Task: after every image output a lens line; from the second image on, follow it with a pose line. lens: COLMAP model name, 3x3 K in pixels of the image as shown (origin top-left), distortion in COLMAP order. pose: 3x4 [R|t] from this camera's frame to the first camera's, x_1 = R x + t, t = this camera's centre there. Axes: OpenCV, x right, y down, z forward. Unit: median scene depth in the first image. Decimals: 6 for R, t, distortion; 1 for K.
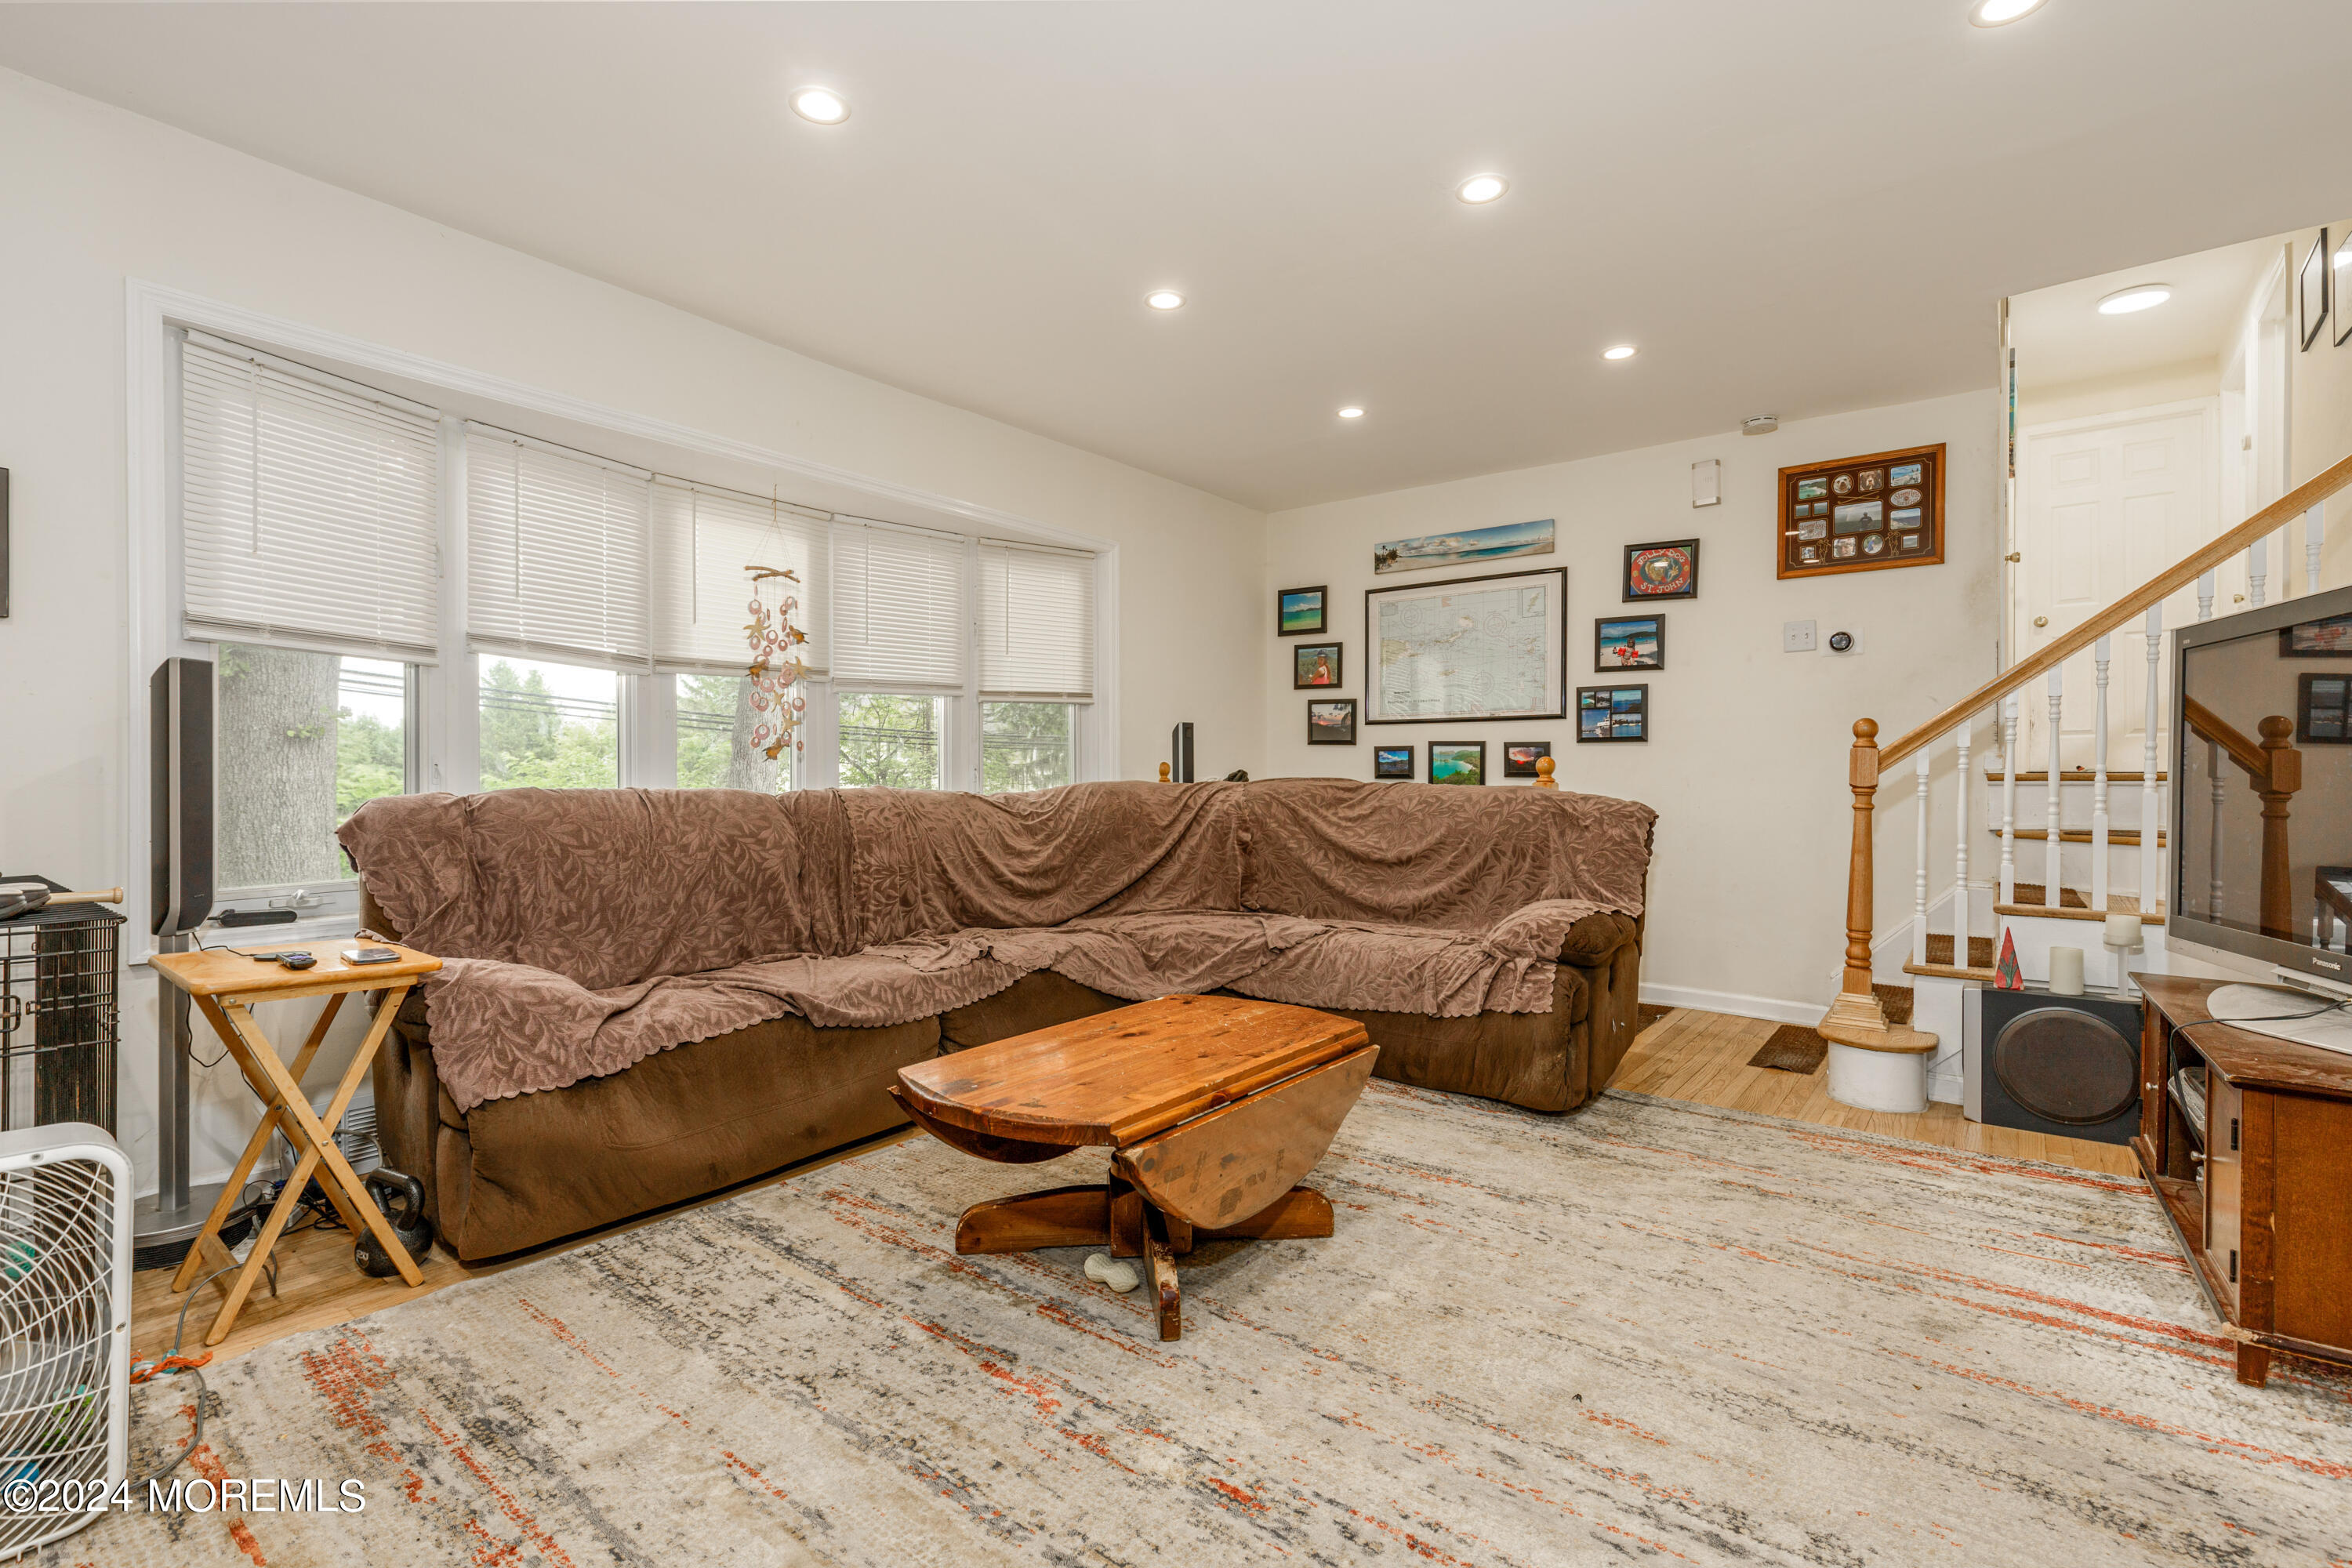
lens RADIAL K [[1063.5, 0, 1171.6], [0, 1063.5, 784.0], [0, 0, 1]] dist [0.009925, -0.001958]
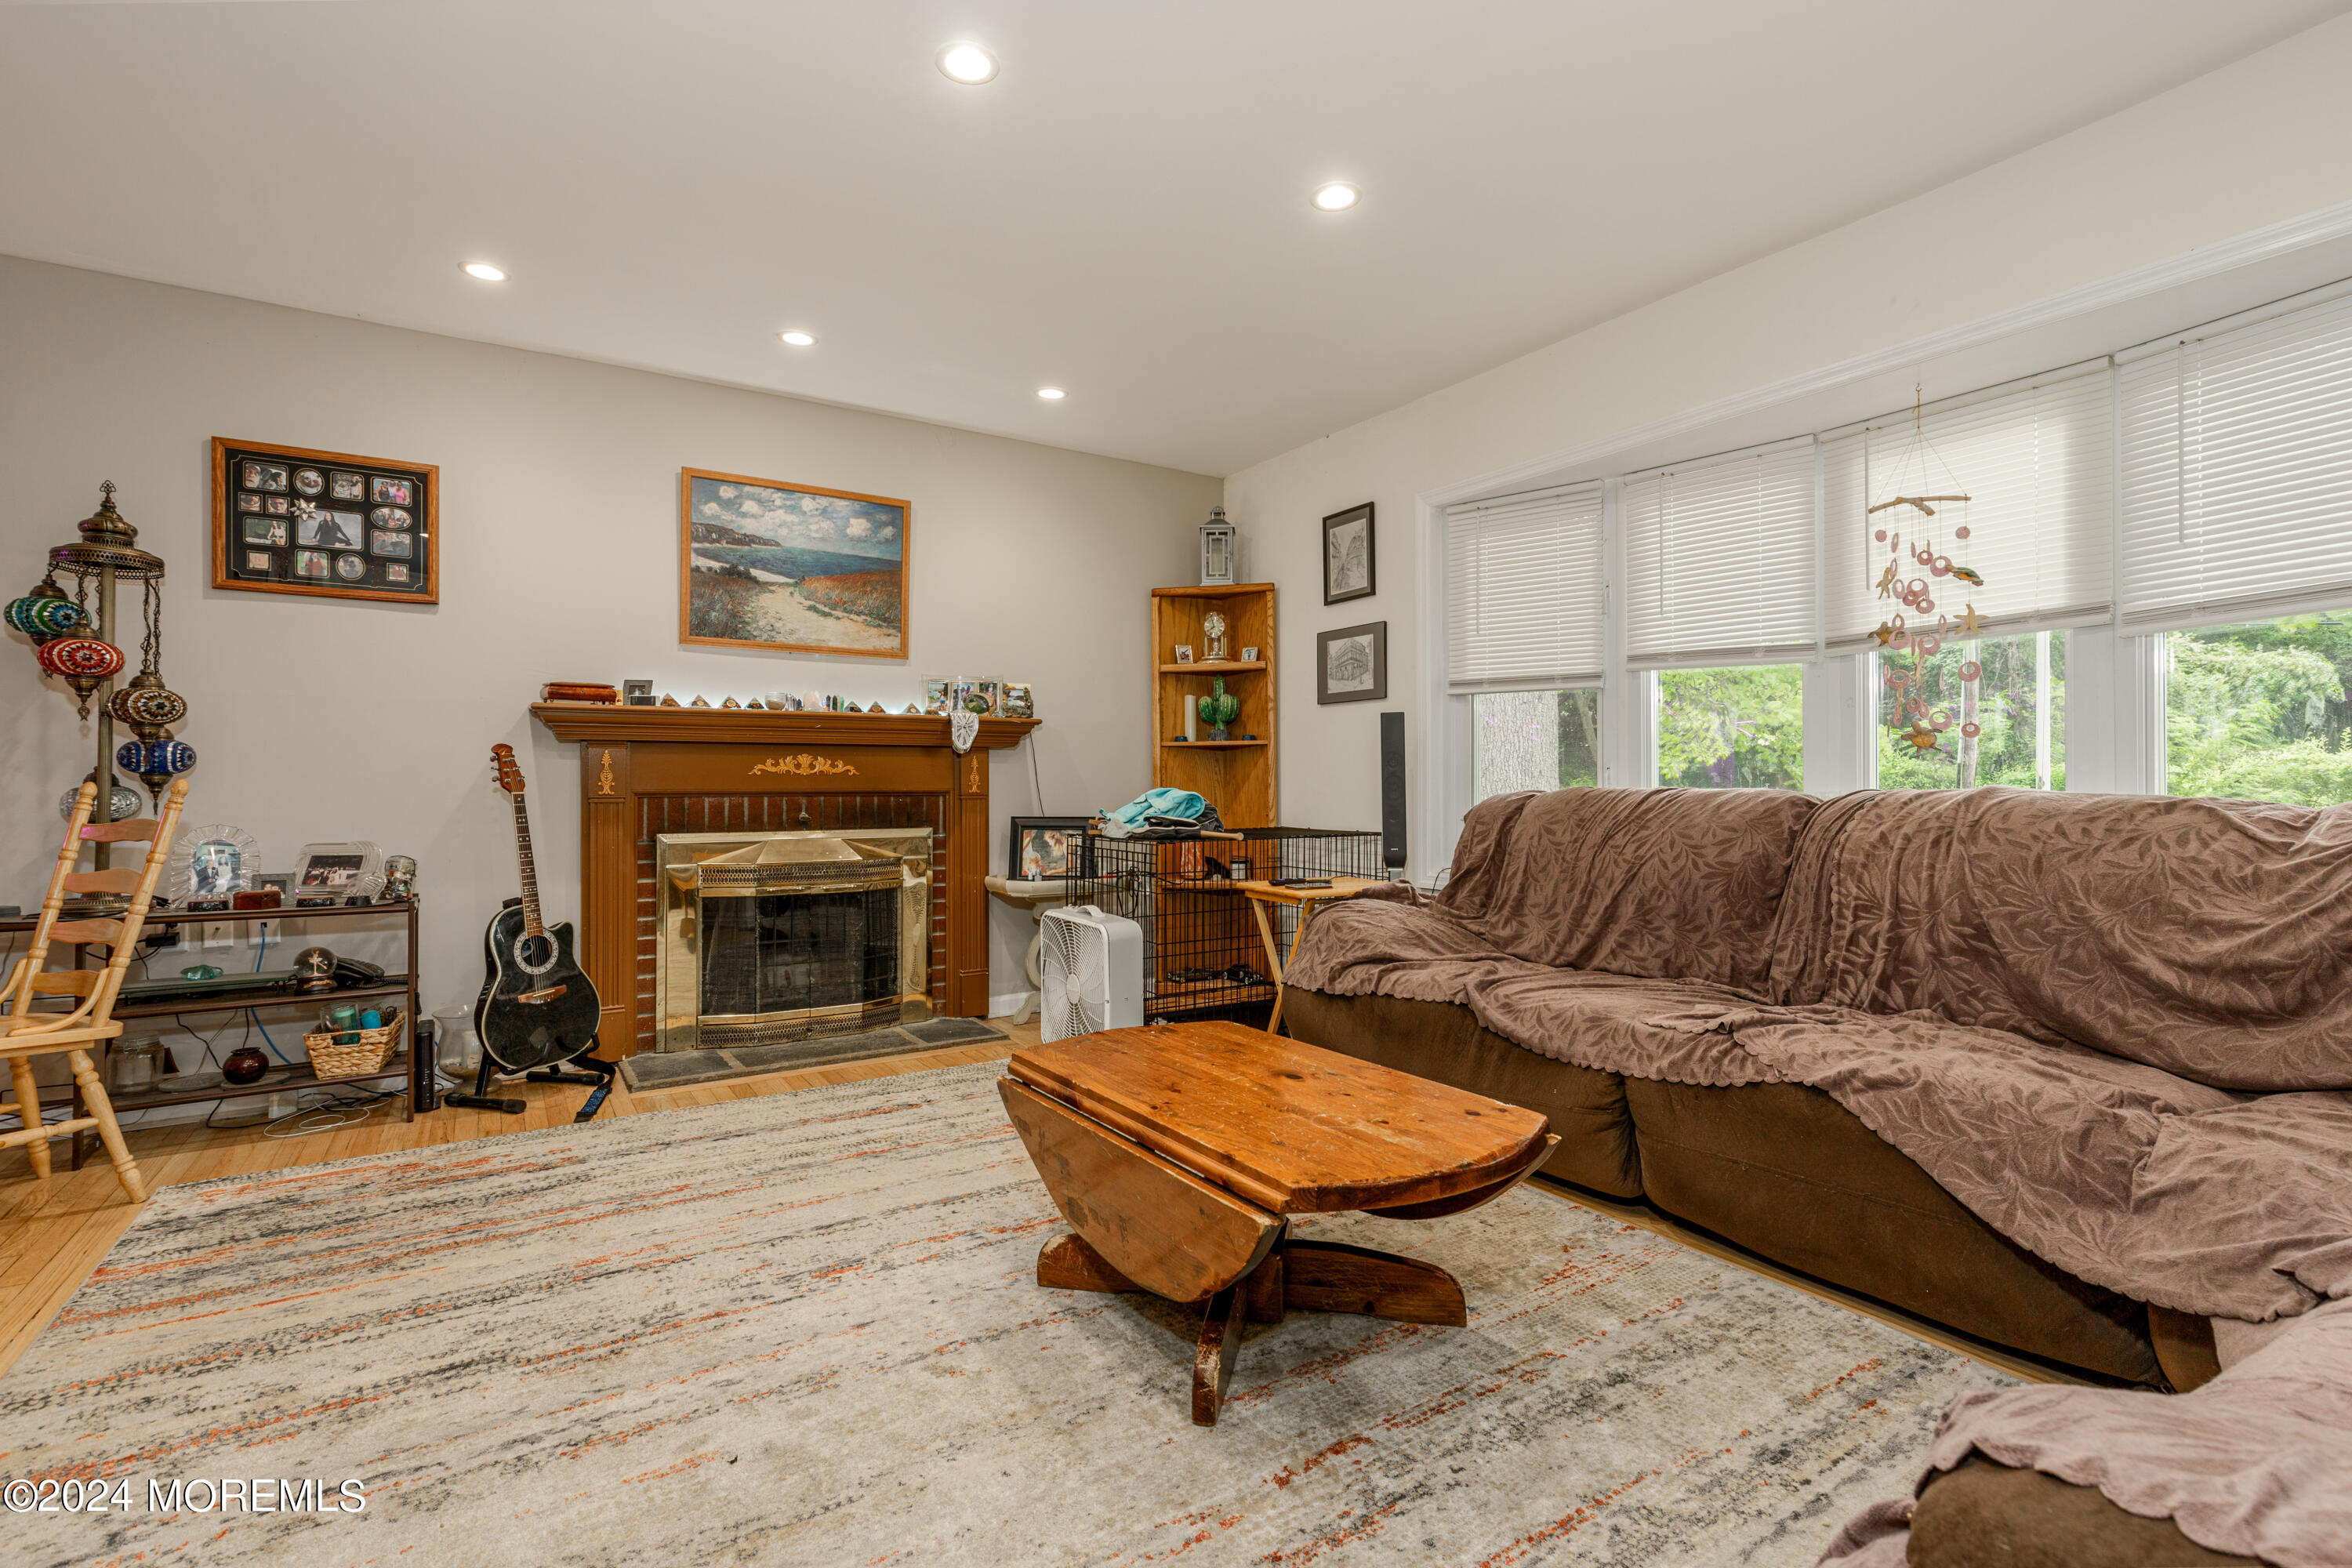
lens RADIAL K [[1063.5, 0, 1171.6], [0, 1063.5, 785.6], [0, 0, 1]] dist [0.009925, -0.001958]
pose [[-0.321275, 0.002009, -0.946984, 0.636886], [0.000016, 0.999998, 0.002116, -0.000593], [0.946986, 0.000665, -0.321275, 0.934926]]
